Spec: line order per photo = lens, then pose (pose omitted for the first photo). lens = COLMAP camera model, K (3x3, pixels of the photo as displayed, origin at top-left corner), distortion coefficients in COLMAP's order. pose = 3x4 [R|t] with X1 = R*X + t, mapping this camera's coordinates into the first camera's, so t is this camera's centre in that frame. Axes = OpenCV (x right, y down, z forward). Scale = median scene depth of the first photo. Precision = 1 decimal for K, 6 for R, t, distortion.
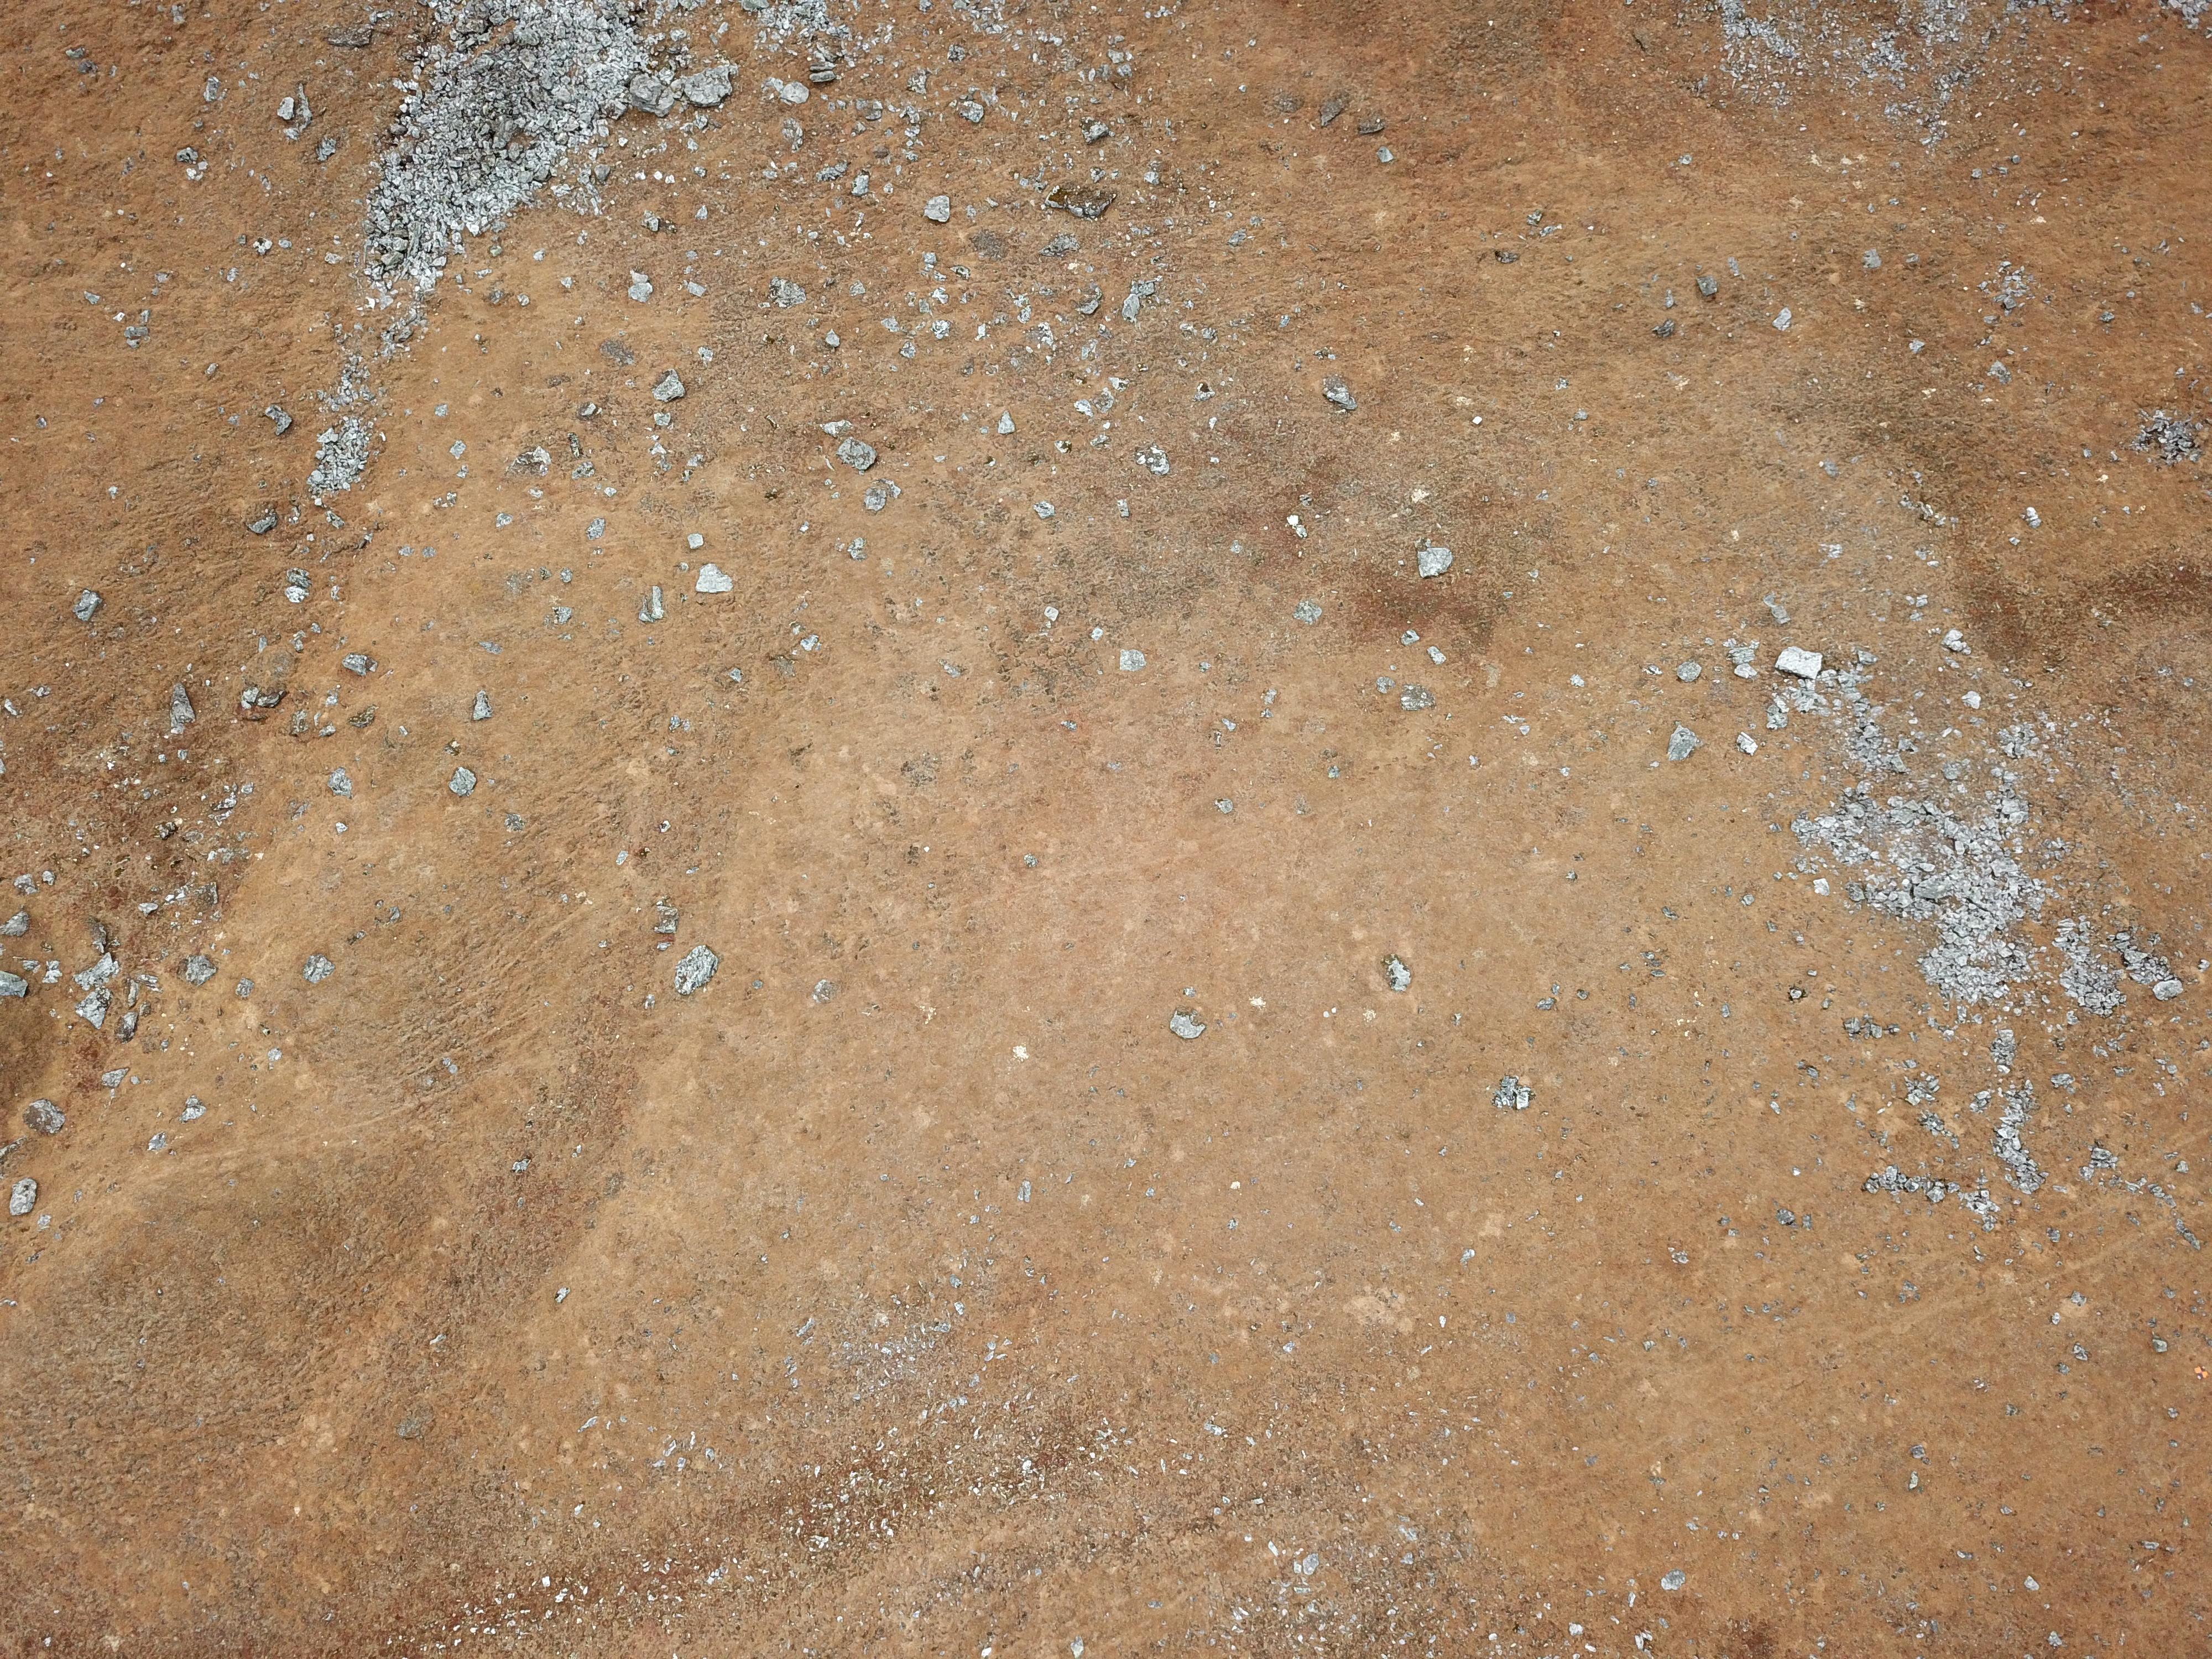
lens RADIAL K [[1692.8, 0, 1111.2], [0, 1692.8, 831.1], [0, 0, 1]] dist [0.007464, 0.001887]
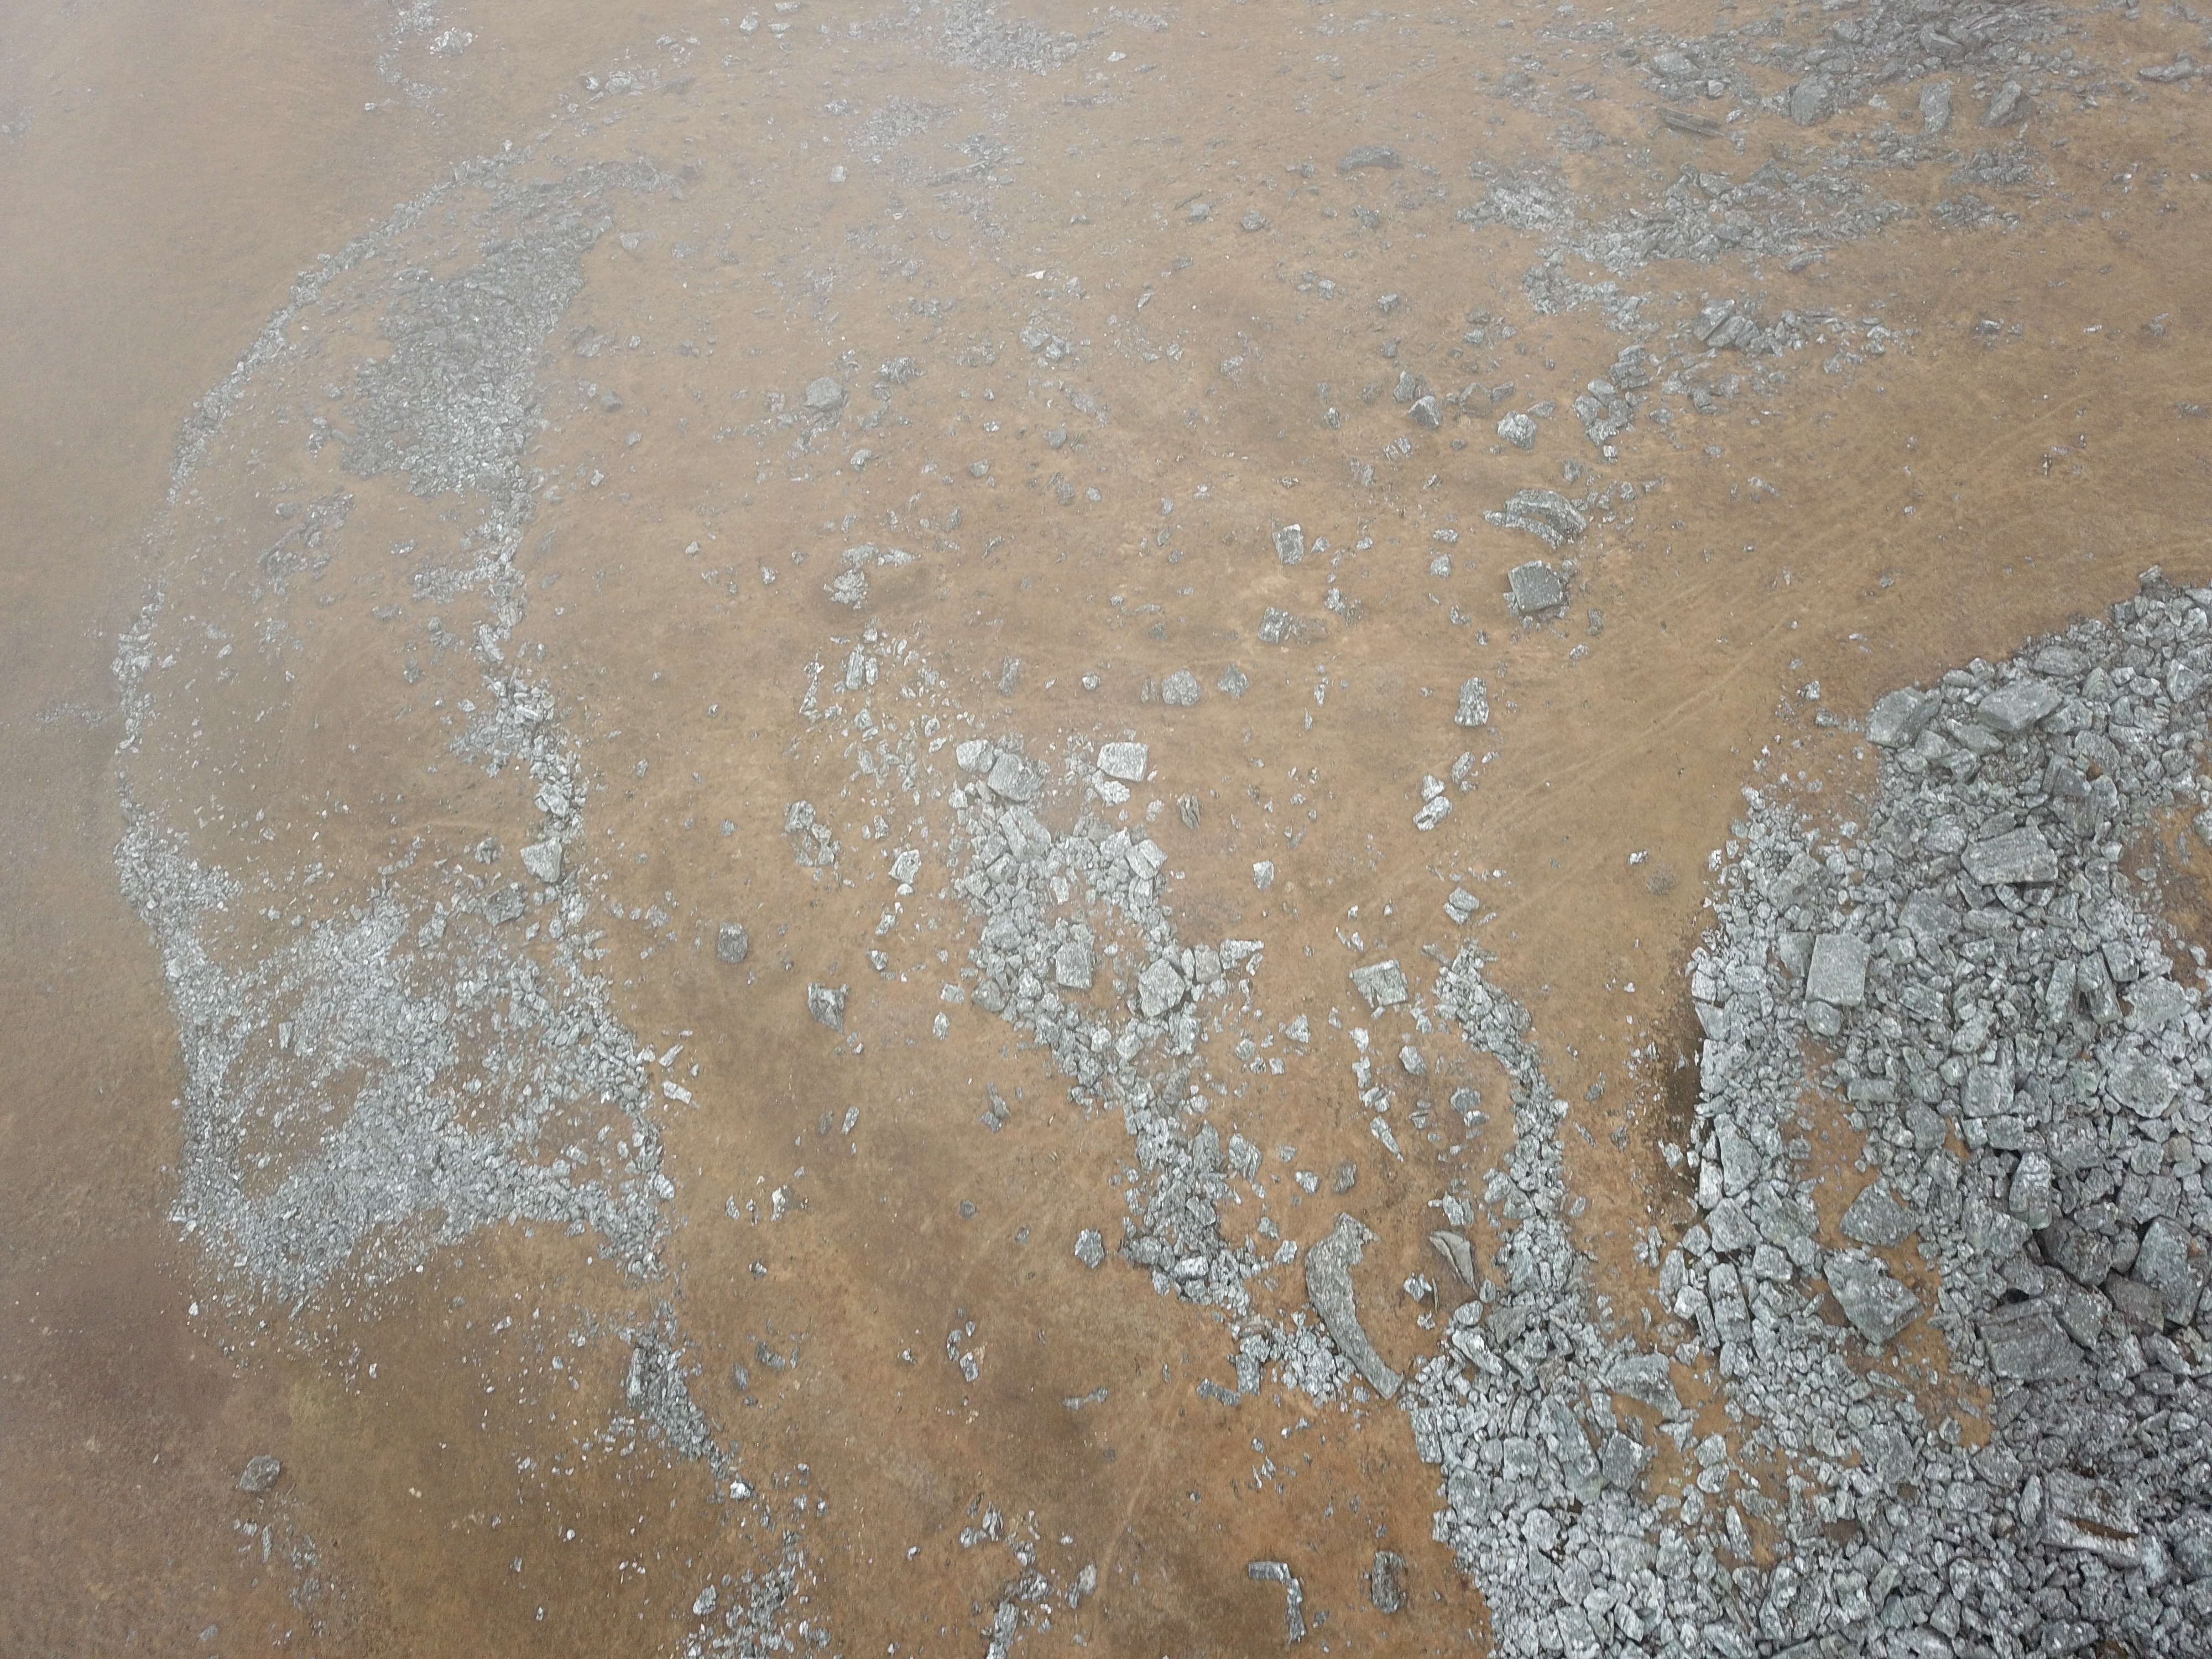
lens RADIAL K [[1671.5, 0, 1112.0], [0, 1671.5, 819.8], [0, 0, 1]] dist [0.017056, -0.007996]
pose [[-0.977538, -0.202140, 0.059650, -1.160295], [0.183448, -0.676747, 0.712994, 0.116805], [-0.103756, 0.707922, 0.698628, -0.047501]]
